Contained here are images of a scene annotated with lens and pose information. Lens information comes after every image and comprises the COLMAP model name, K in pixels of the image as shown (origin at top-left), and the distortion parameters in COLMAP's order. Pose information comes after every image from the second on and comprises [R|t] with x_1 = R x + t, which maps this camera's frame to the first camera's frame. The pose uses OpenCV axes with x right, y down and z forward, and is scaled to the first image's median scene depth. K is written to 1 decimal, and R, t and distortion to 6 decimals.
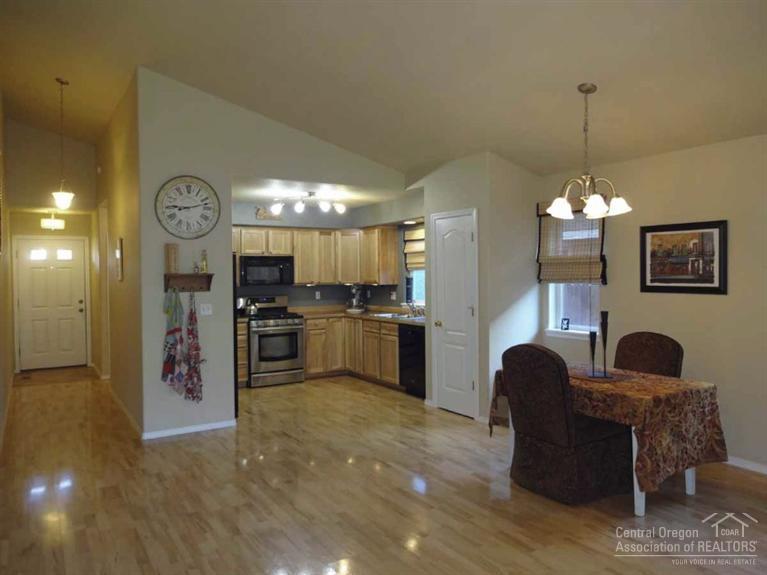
lens RADIAL K [[557.2, 0, 383.5], [0, 557.2, 287.5], [0, 0, 1]] dist [-0.029061, -0.001243]
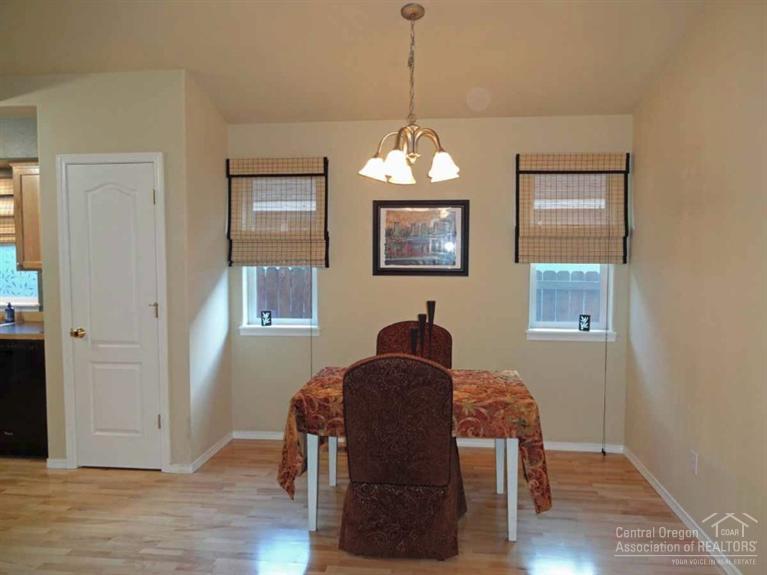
lens RADIAL K [[557.2, 0, 383.5], [0, 557.2, 287.5], [0, 0, 1]] dist [-0.029061, -0.001243]
pose [[0.600718, -0.039770, 0.798471, -0.161875], [0.015347, 0.999151, 0.038220, -0.004272], [-0.799314, -0.010705, 0.600819, 0.318473]]
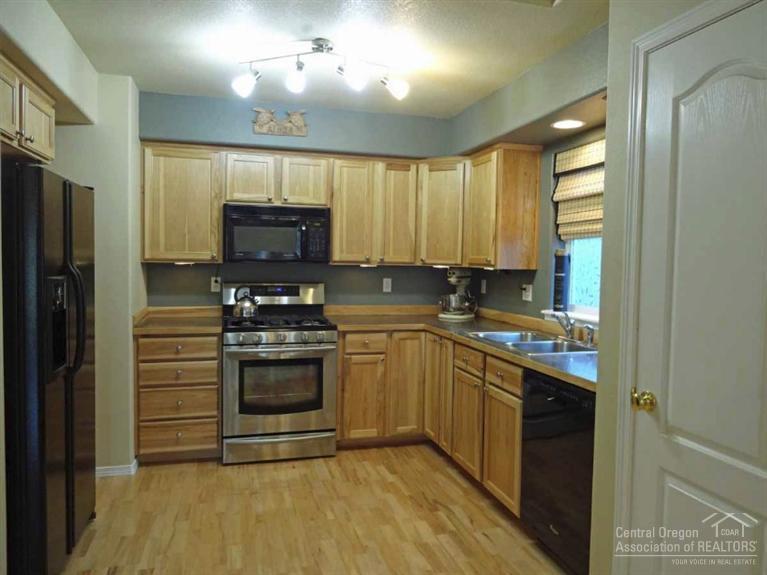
lens RADIAL K [[564.5, 0, 383.5], [0, 564.5, 287.5], [0, 0, 1]] dist [0.052479, 0.000236]
pose [[0.958818, 0.040926, -0.281057, 0.038006], [-0.033952, 0.998984, 0.029640, -0.000097], [0.281984, -0.018877, 0.959233, 0.525157]]
